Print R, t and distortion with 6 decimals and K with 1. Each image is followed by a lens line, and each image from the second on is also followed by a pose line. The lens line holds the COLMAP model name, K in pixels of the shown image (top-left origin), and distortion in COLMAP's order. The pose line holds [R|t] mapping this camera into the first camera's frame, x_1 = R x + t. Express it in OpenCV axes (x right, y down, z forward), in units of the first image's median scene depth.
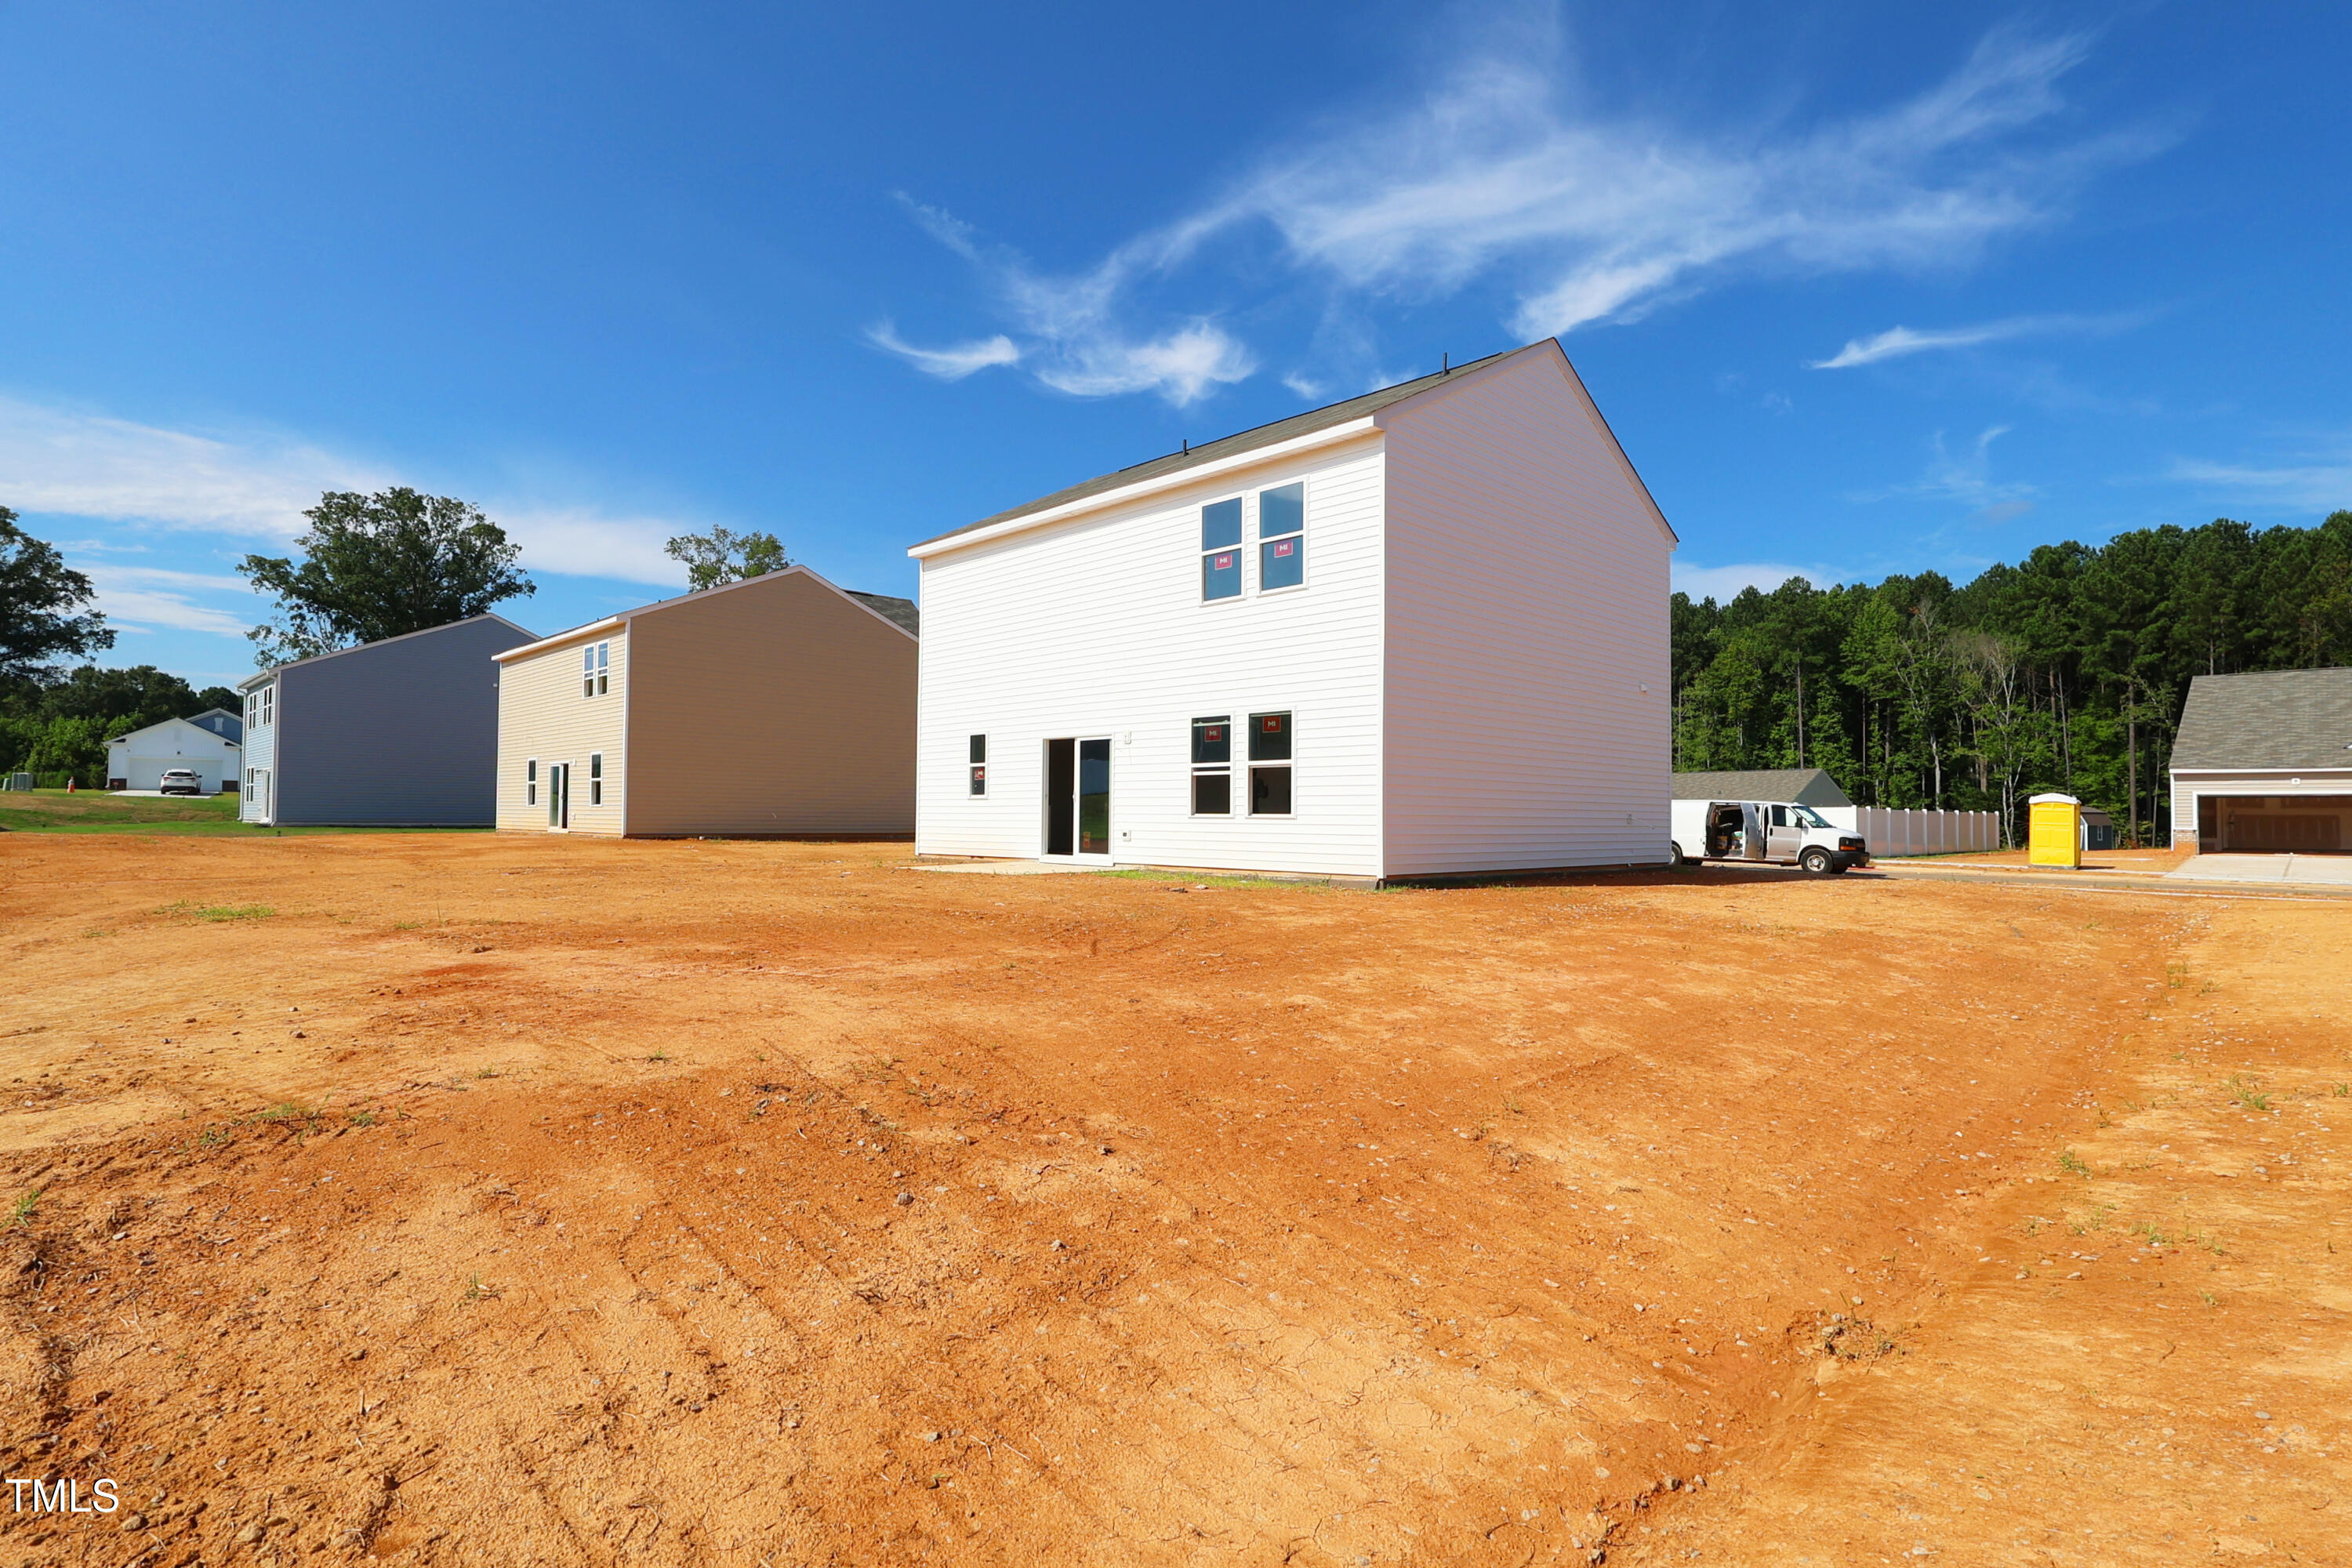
lens RADIAL K [[1190.2, 0, 1176.0], [0, 1190.2, 784.0], [0, 0, 1]] dist [-0.004032, -0.000938]
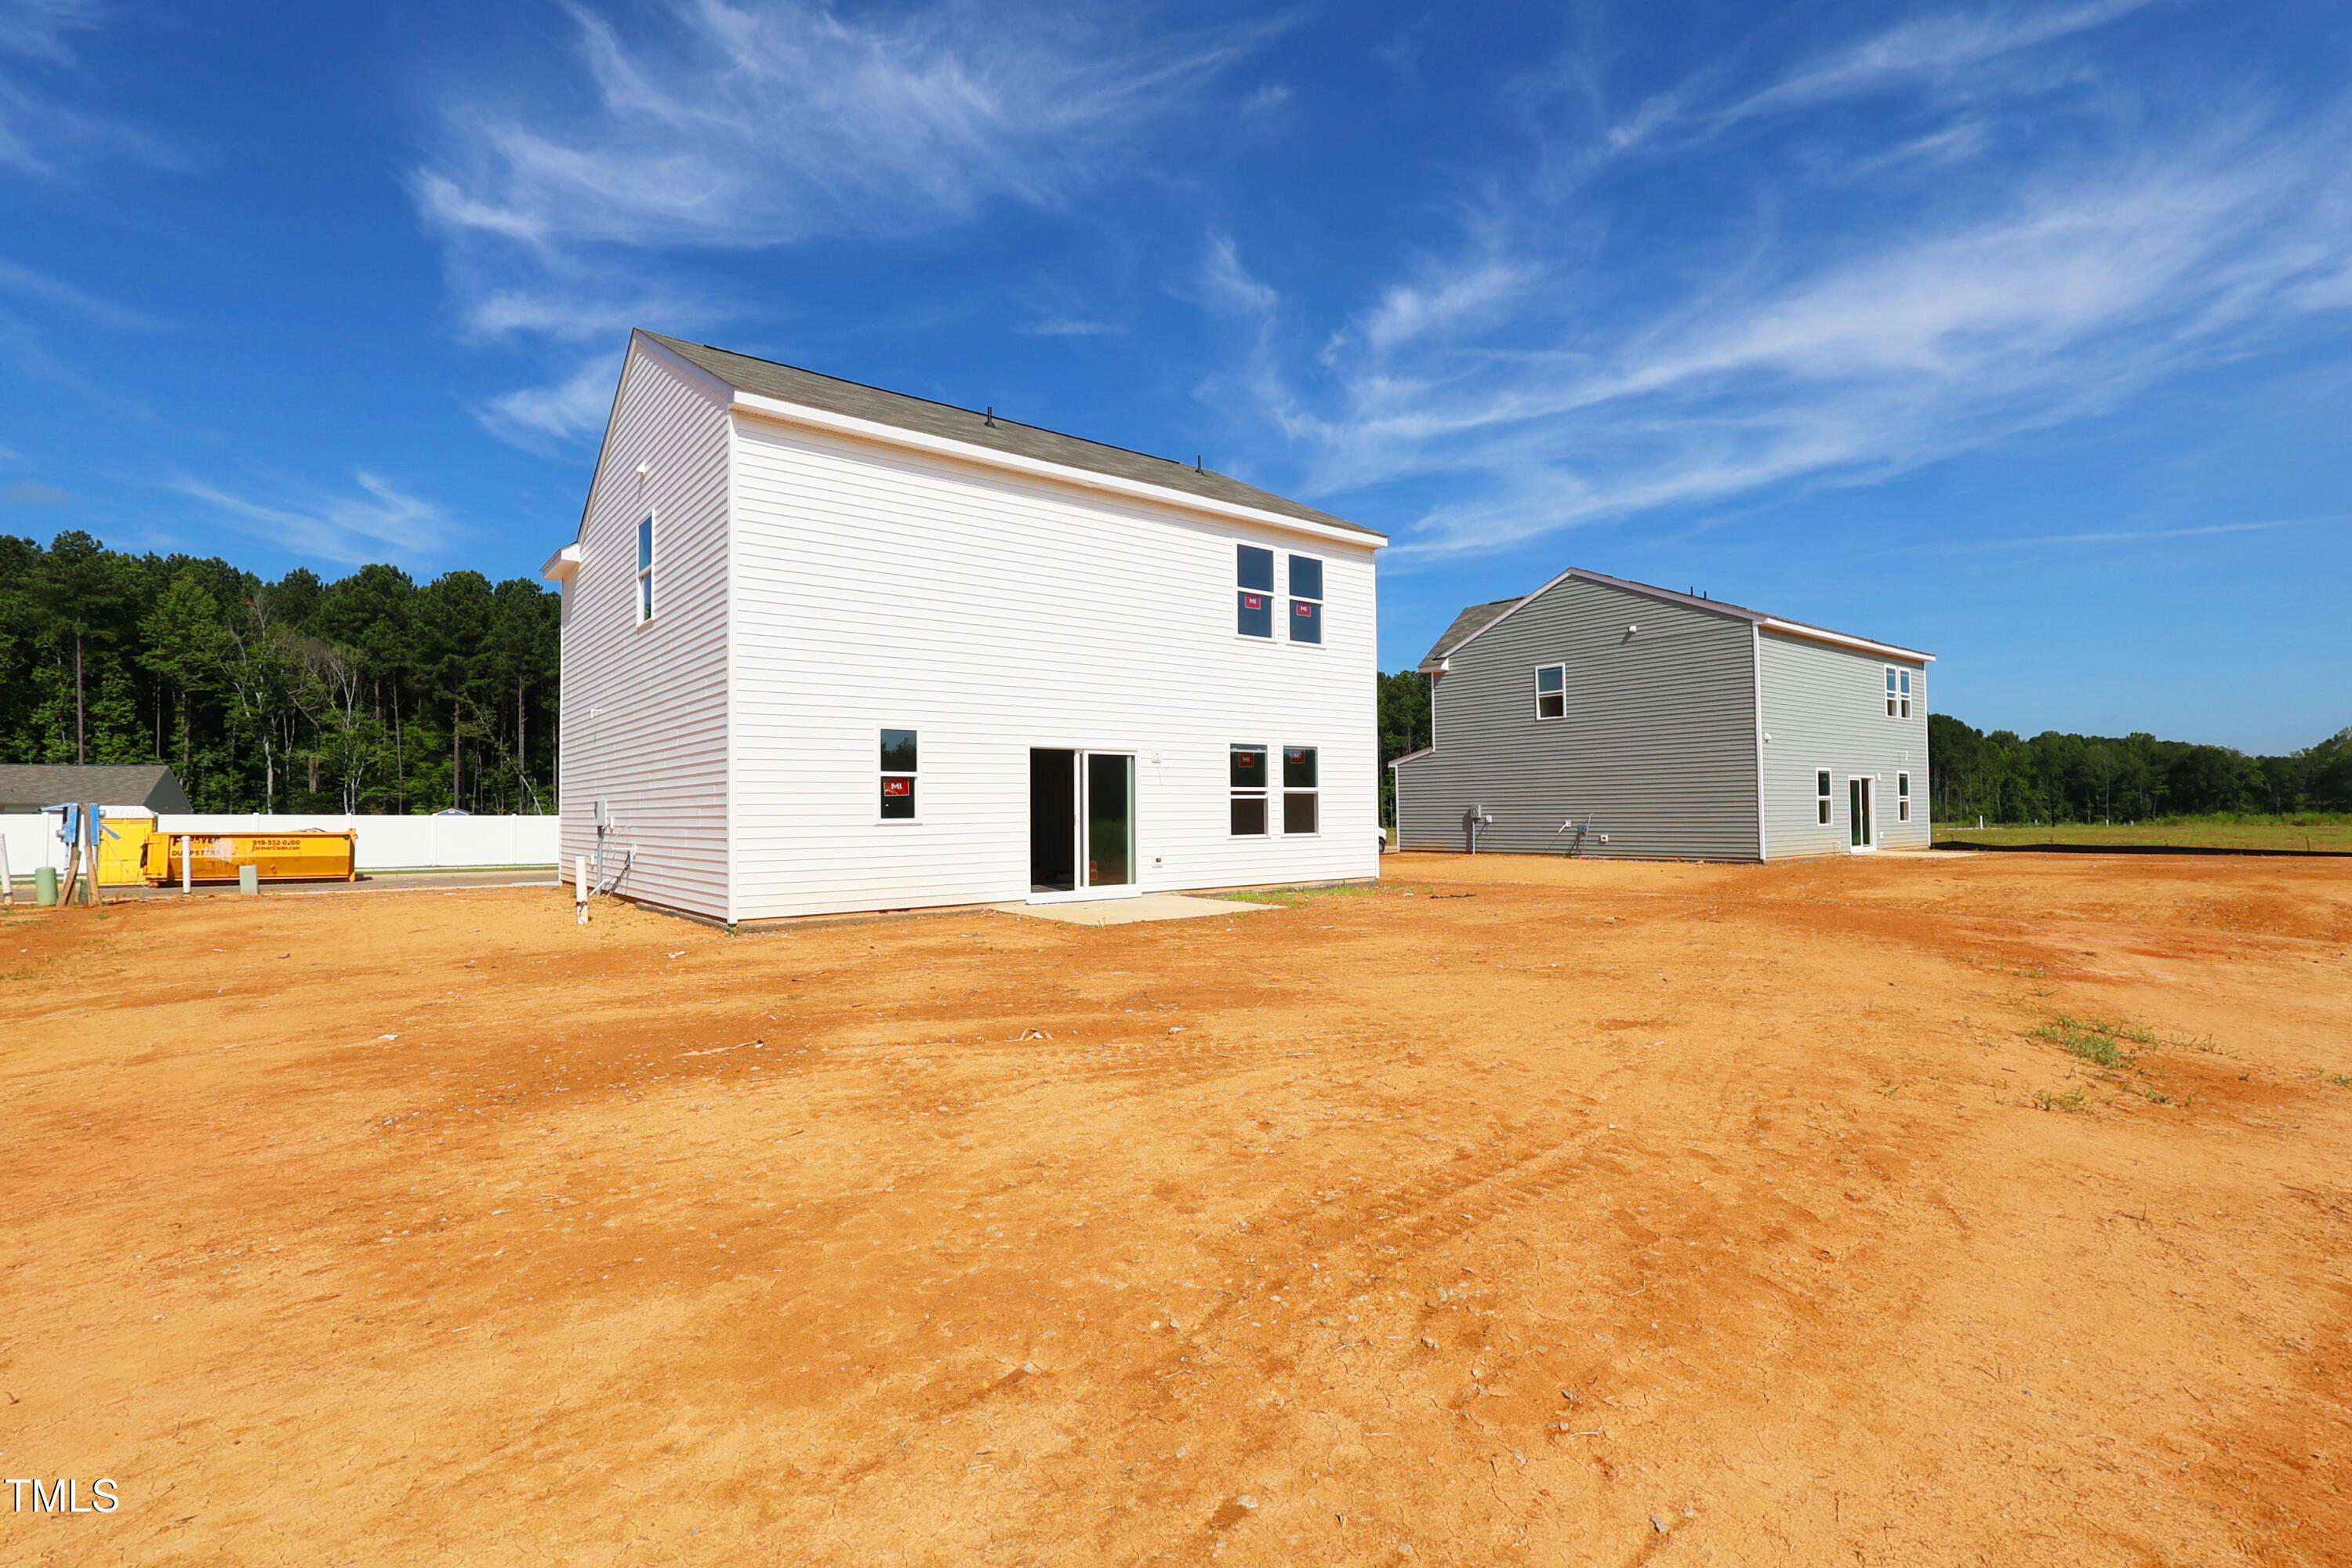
lens RADIAL K [[1093.0, 0, 1176.0], [0, 1093.0, 784.0], [0, 0, 1]] dist [0.002108, 0.000614]
pose [[0.091626, 0.016717, 0.995653, -0.846072], [-0.018195, 0.999720, -0.015111, -0.004266], [-0.995627, -0.016732, 0.091905, 0.862218]]
